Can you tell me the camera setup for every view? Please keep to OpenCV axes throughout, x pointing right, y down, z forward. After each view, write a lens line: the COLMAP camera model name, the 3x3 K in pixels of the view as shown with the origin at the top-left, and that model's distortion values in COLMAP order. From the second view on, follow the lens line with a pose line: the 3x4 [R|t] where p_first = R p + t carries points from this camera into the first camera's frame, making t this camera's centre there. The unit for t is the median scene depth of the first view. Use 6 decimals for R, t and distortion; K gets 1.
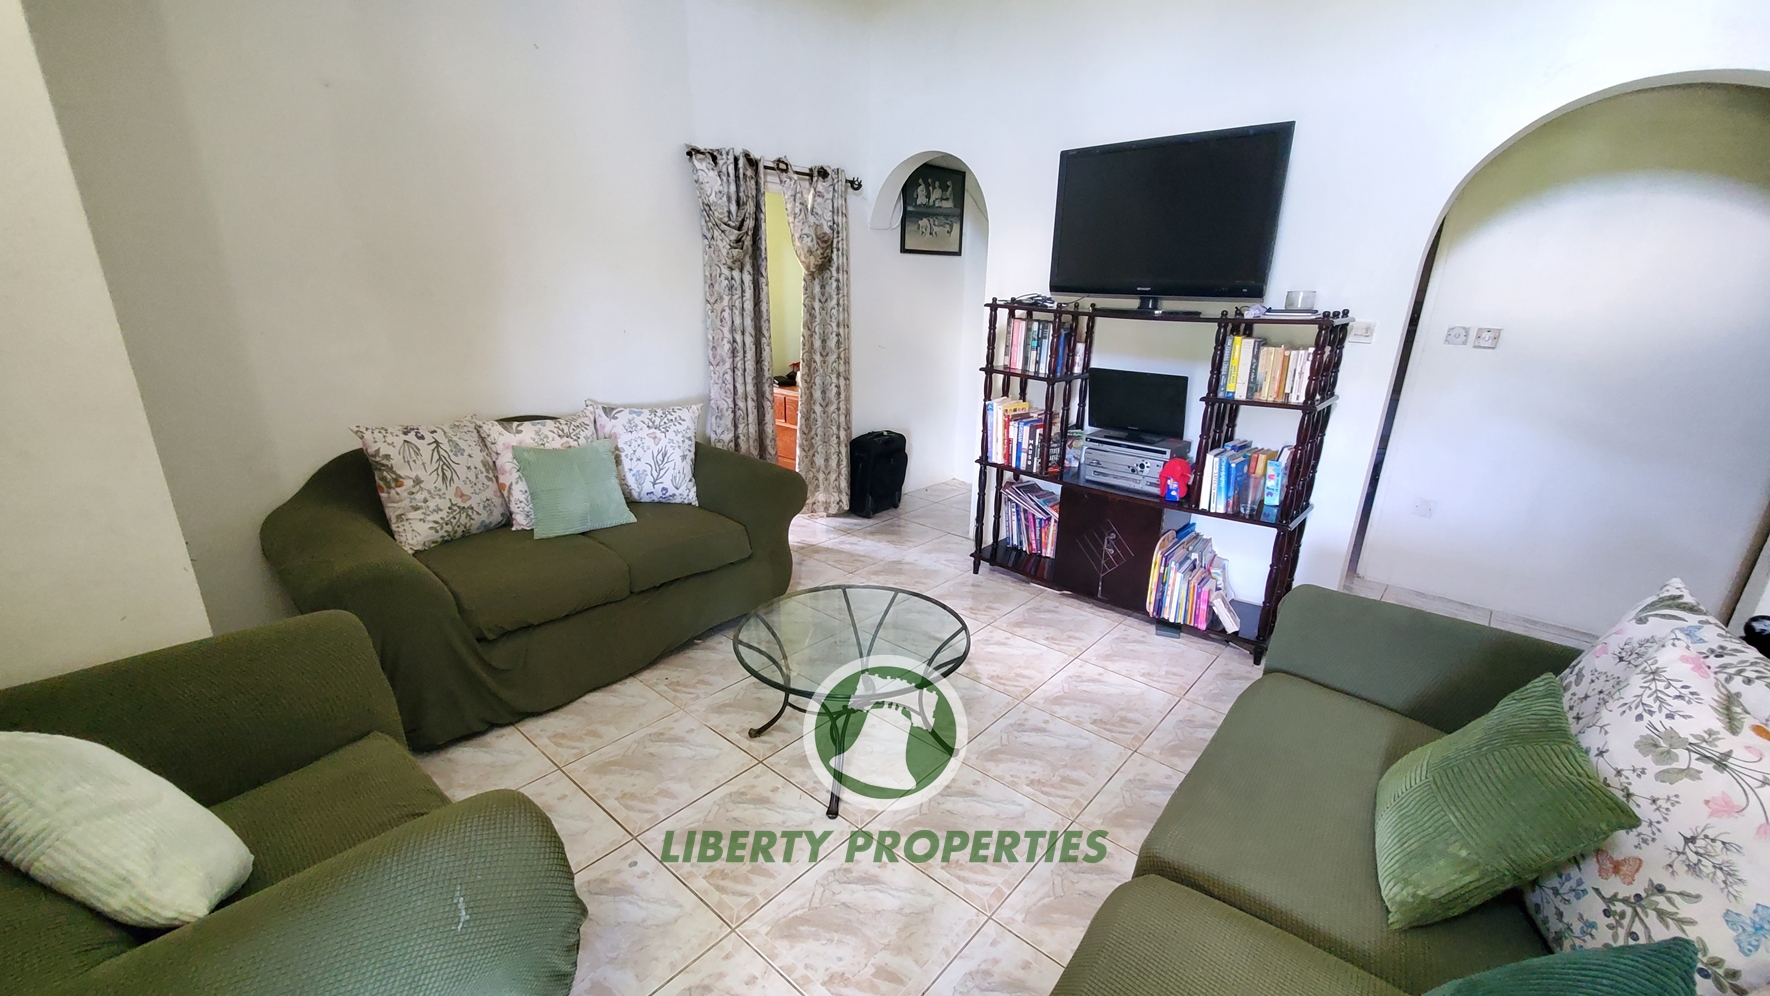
lens RADIAL K [[698.7, 0, 882.9], [0, 698.7, 509.5], [0, 0, 1]] dist [-0.001786, -0.001678]
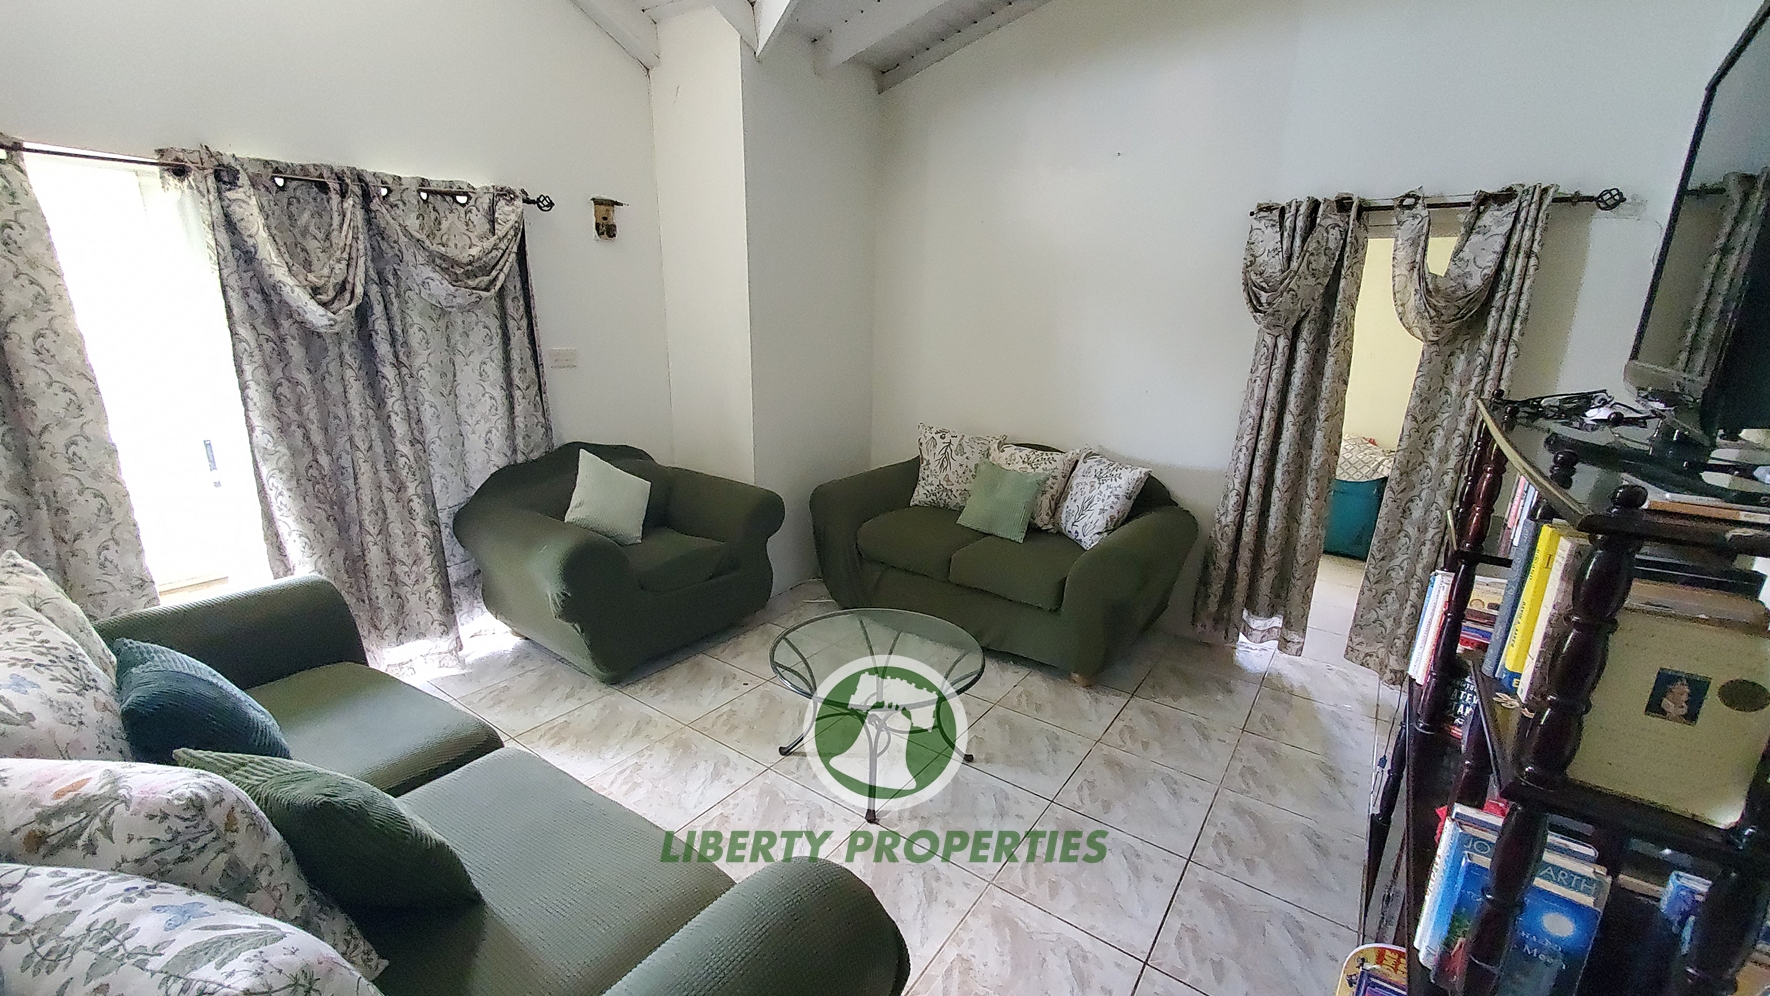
lens RADIAL K [[698.7, 0, 891.9], [0, 698.7, 499.5], [0, 0, 1]] dist [-0.001786, -0.001678]
pose [[0.114904, 0.244540, -0.962807, 0.771209], [-0.325236, 0.925068, 0.196140, -0.220153], [0.938626, 0.290603, 0.185828, 0.582942]]
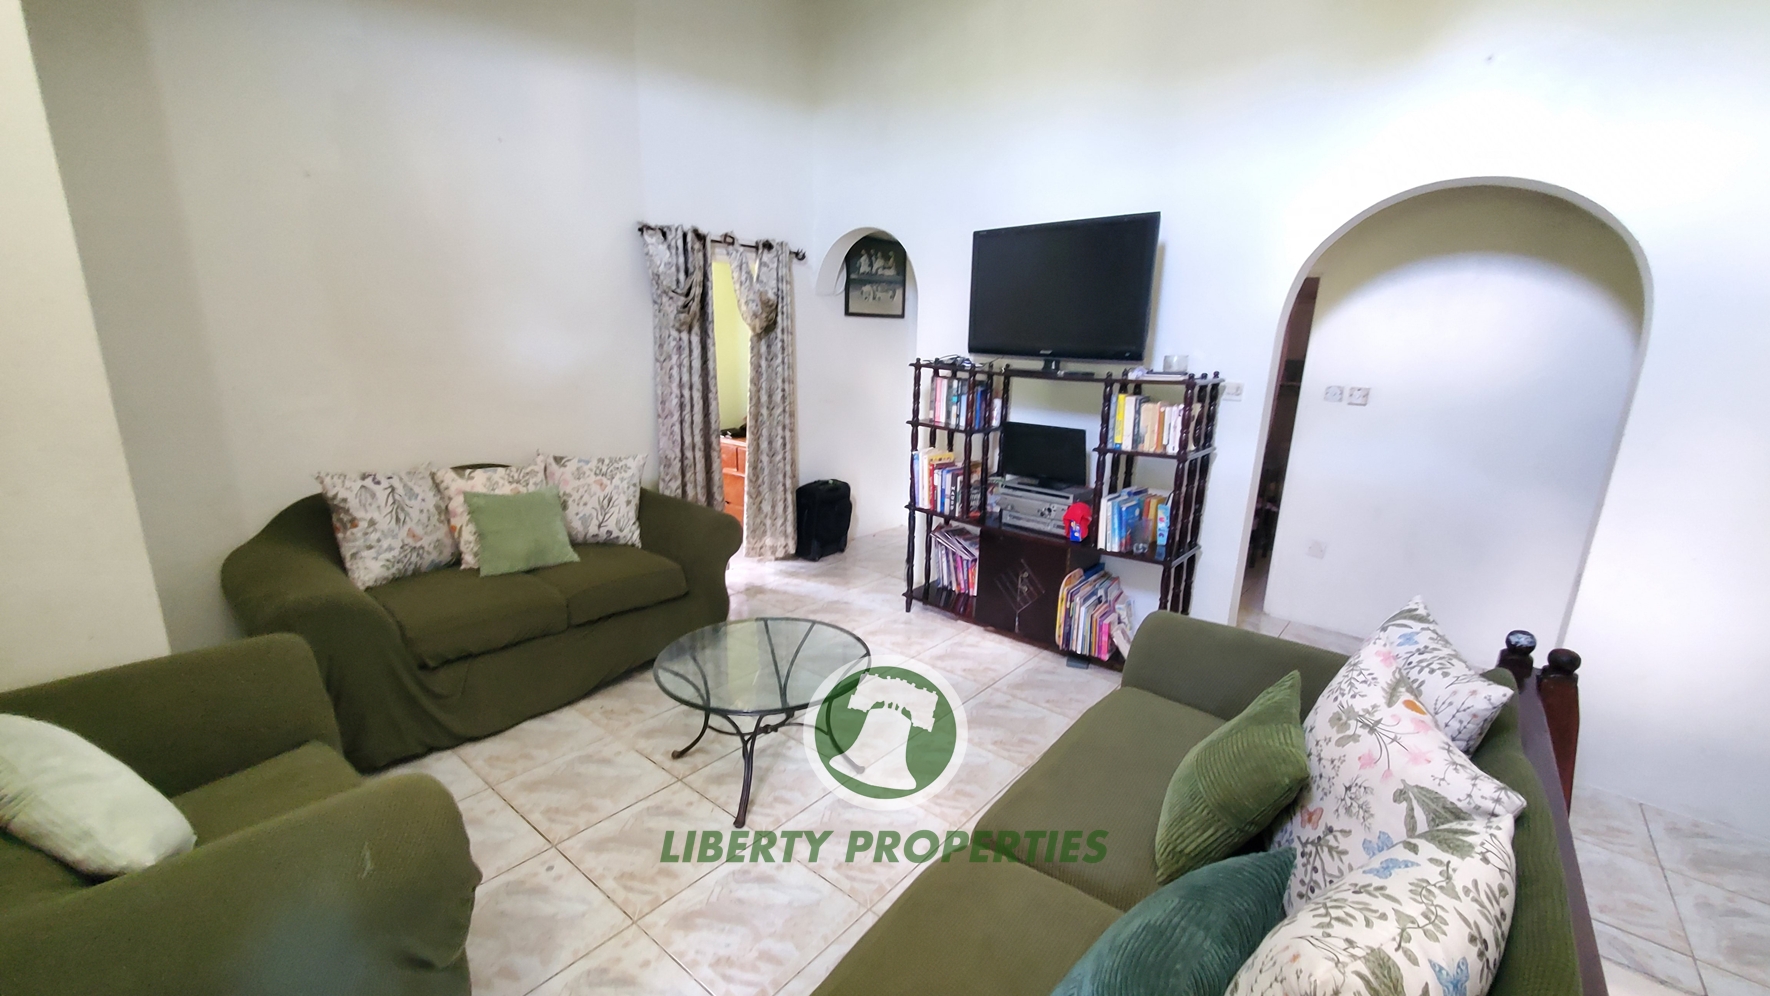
lens RADIAL K [[698.7, 0, 885.4], [0, 698.7, 509.9], [0, 0, 1]] dist [-0.001786, -0.001678]
pose [[0.999587, -0.000557, 0.028728, 0.093669], [0.002632, 0.997384, -0.072232, 0.018667], [-0.028613, 0.072278, 0.996974, -0.100764]]
